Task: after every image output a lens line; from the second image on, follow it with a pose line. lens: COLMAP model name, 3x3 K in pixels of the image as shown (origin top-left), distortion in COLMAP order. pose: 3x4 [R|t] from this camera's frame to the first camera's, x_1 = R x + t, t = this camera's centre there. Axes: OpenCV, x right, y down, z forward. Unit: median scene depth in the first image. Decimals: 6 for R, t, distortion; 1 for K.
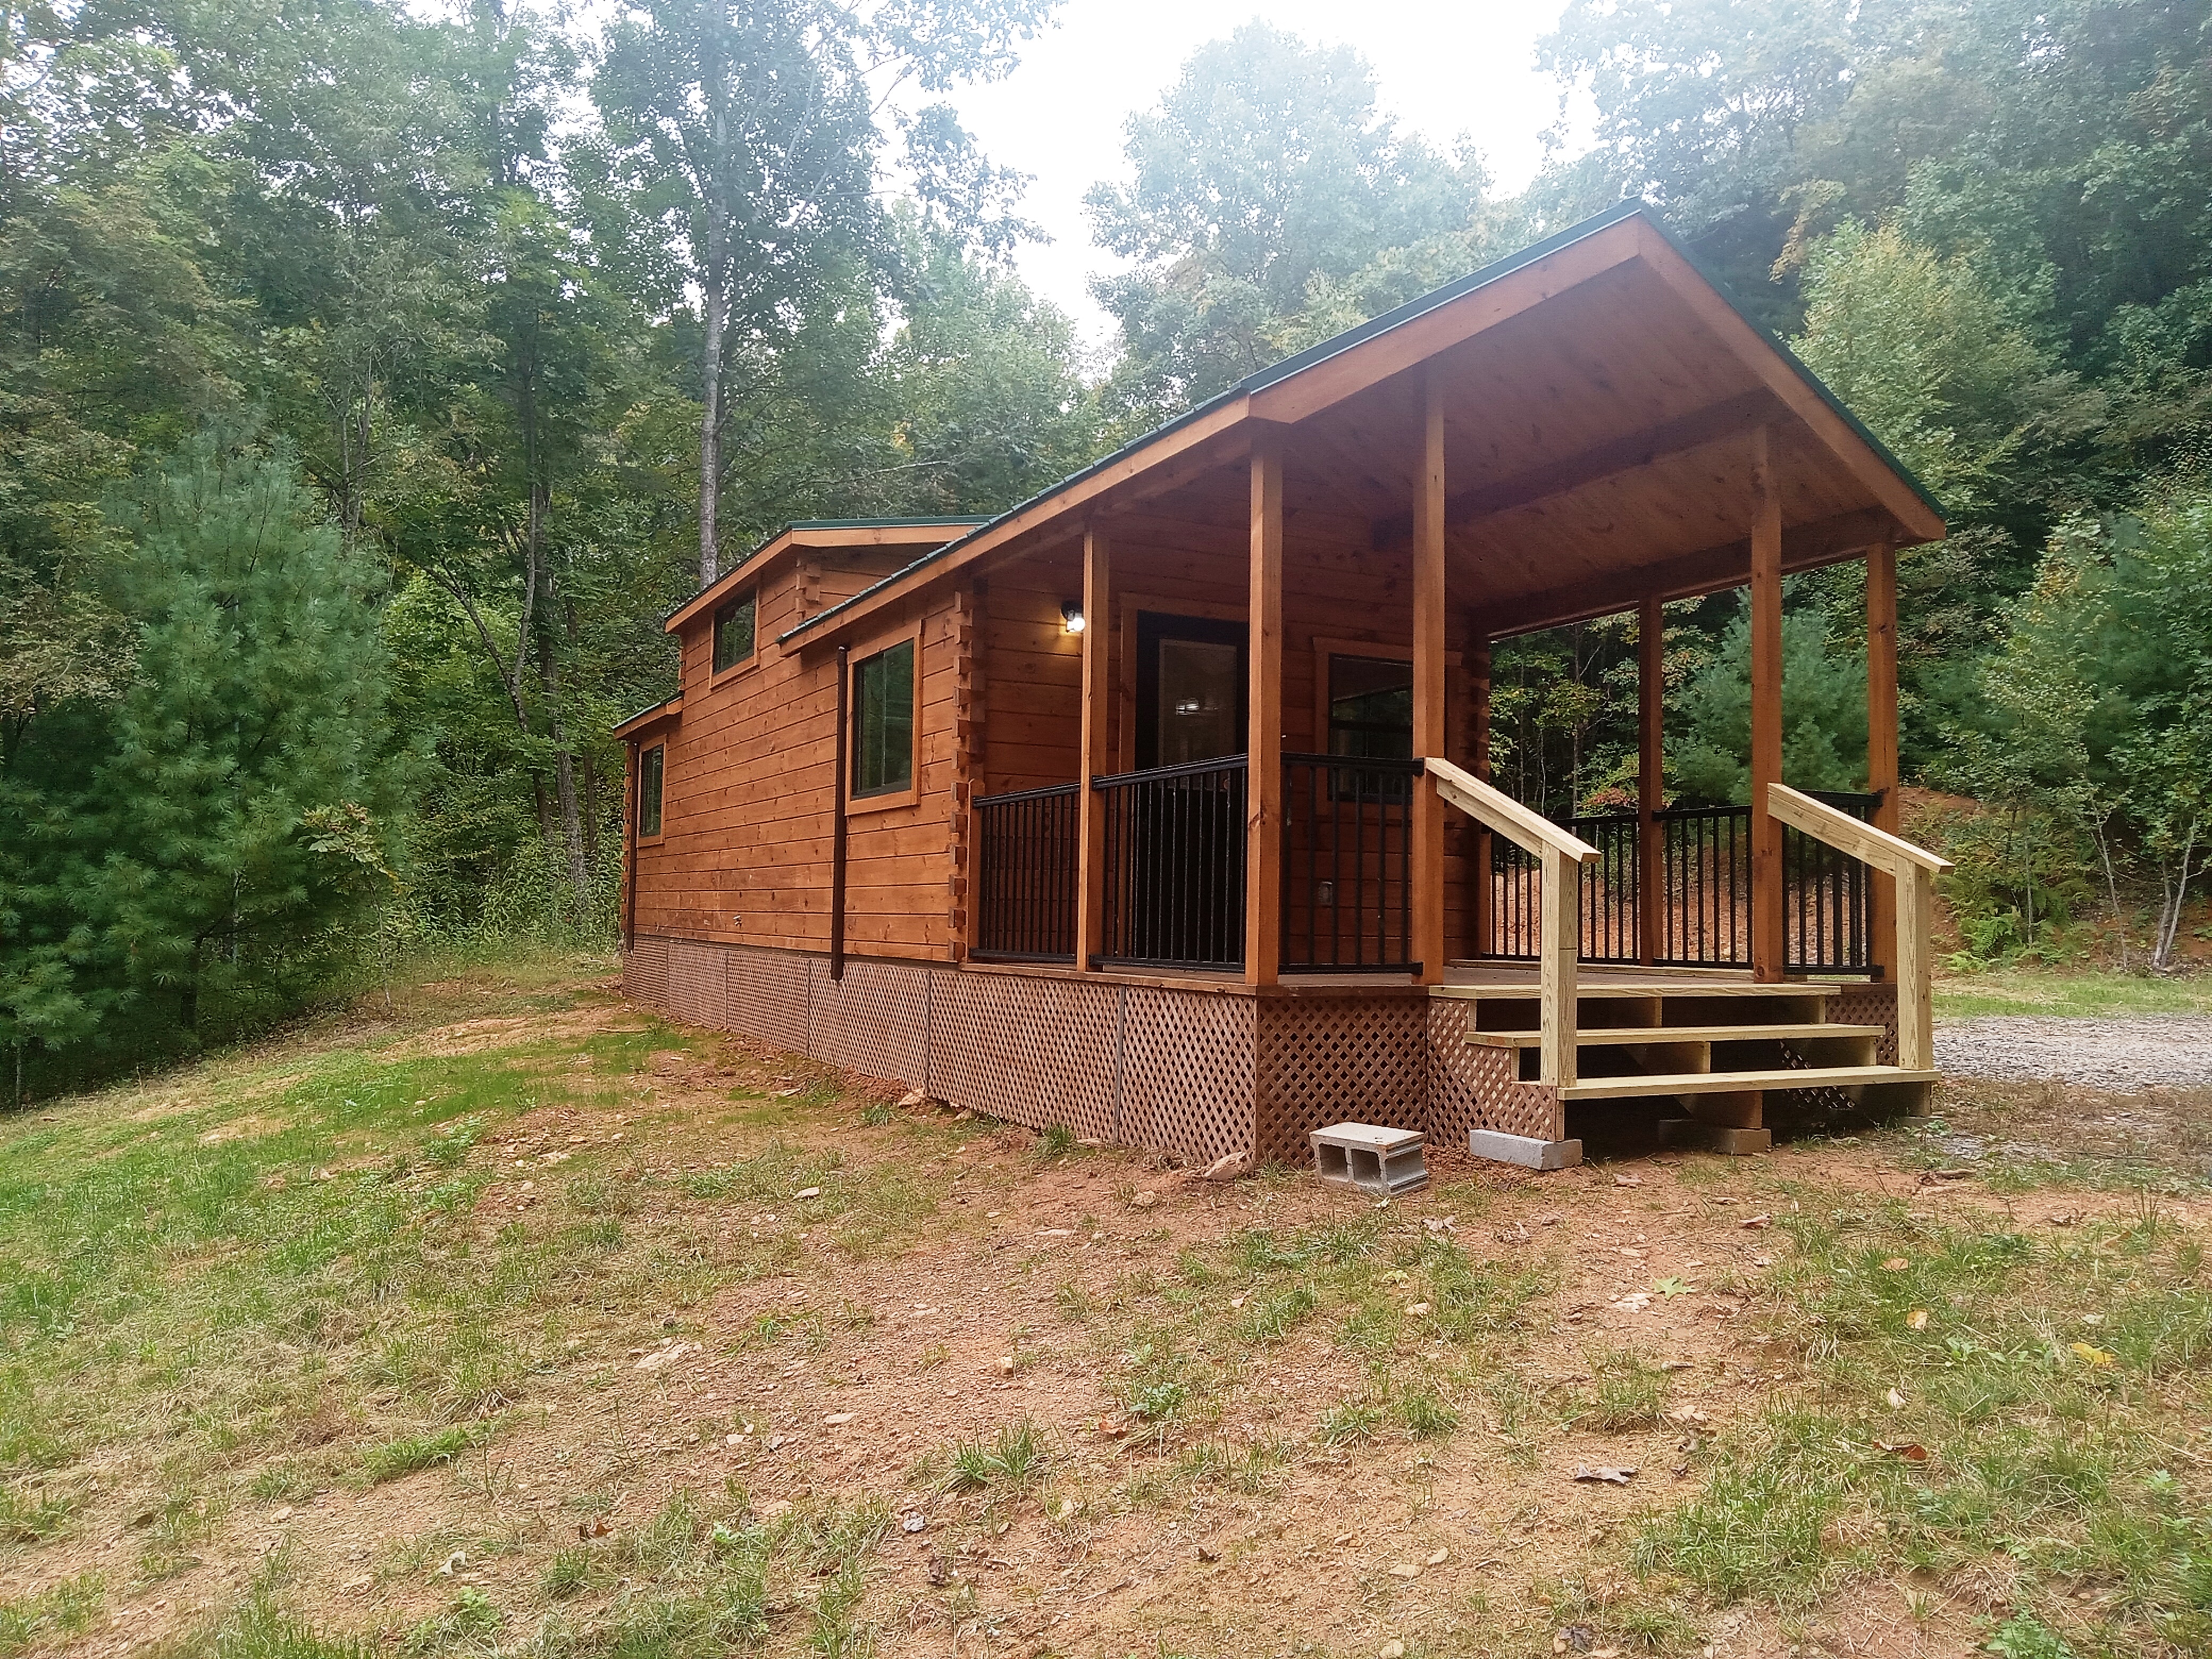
lens RADIAL K [[1609.9, 0, 1128.9], [0, 1609.9, 825.1], [0, 0, 1]] dist [-0.005383, -0.000062]
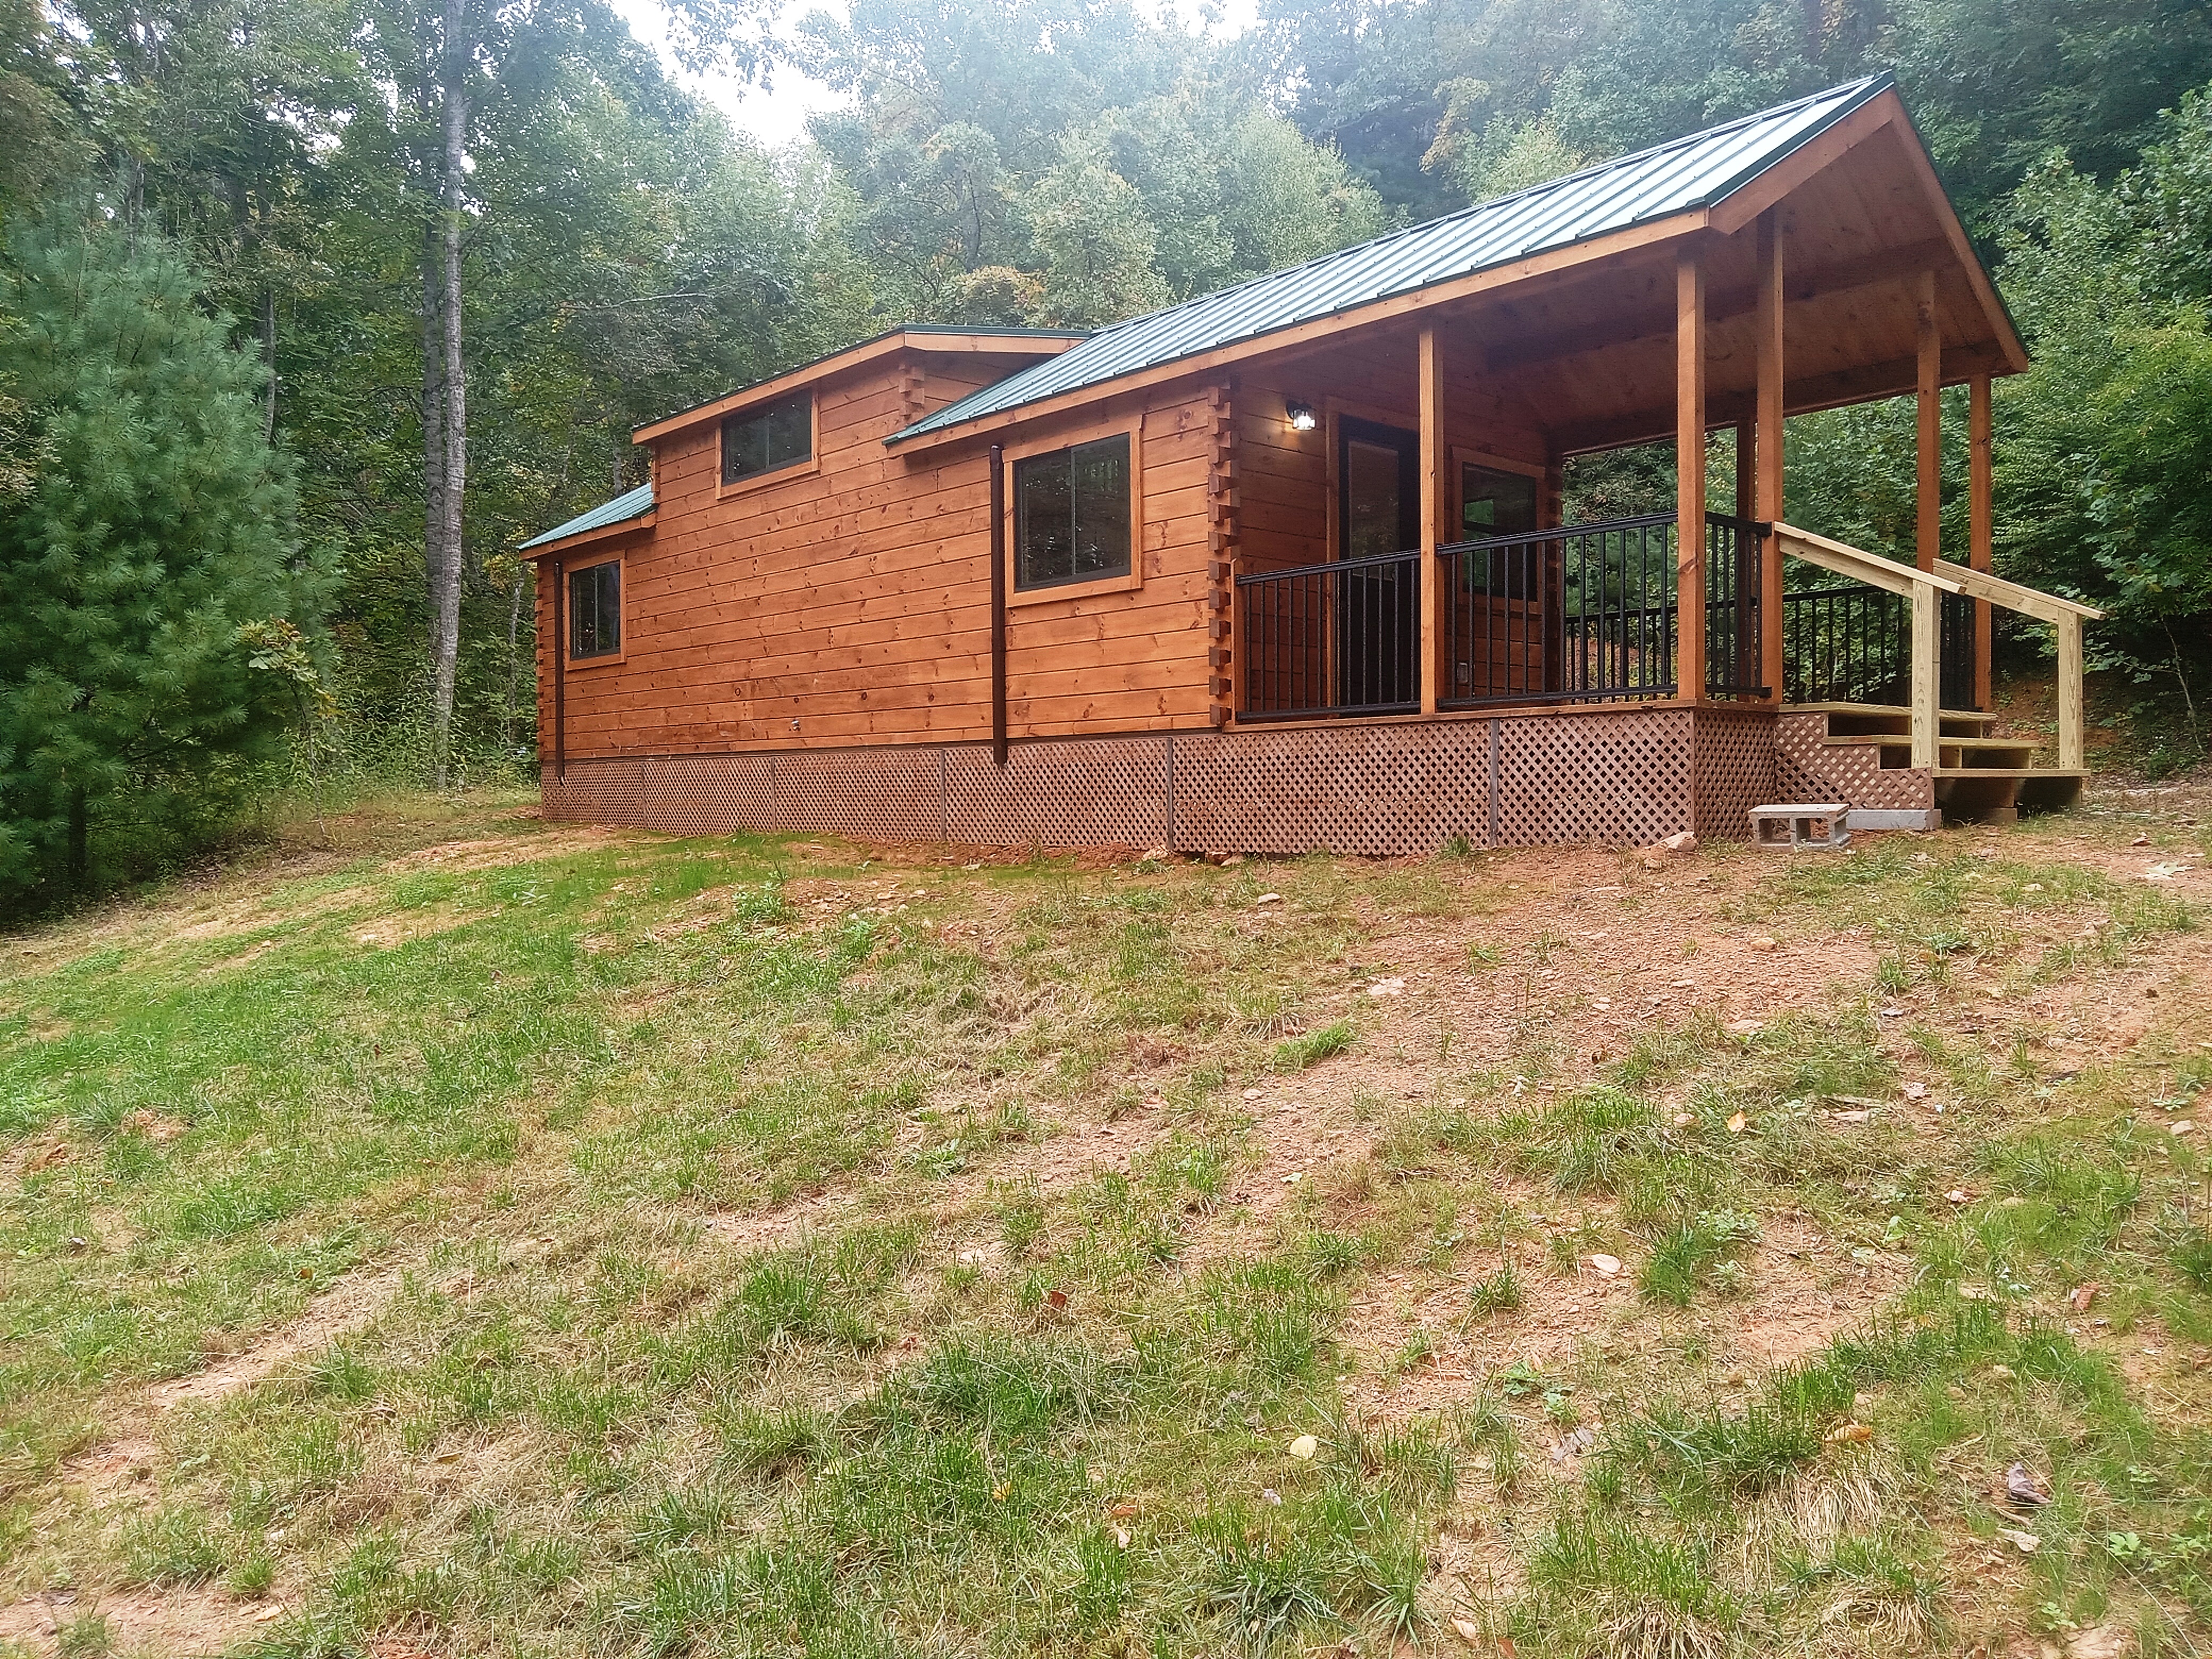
lens RADIAL K [[1609.9, 0, 1128.9], [0, 1609.9, 825.1], [0, 0, 1]] dist [-0.005383, -0.000062]
pose [[0.964821, -0.027406, 0.261474, -0.273924], [0.007528, 0.997024, 0.076725, 0.040474], [-0.262799, -0.072058, 0.962156, -0.033903]]
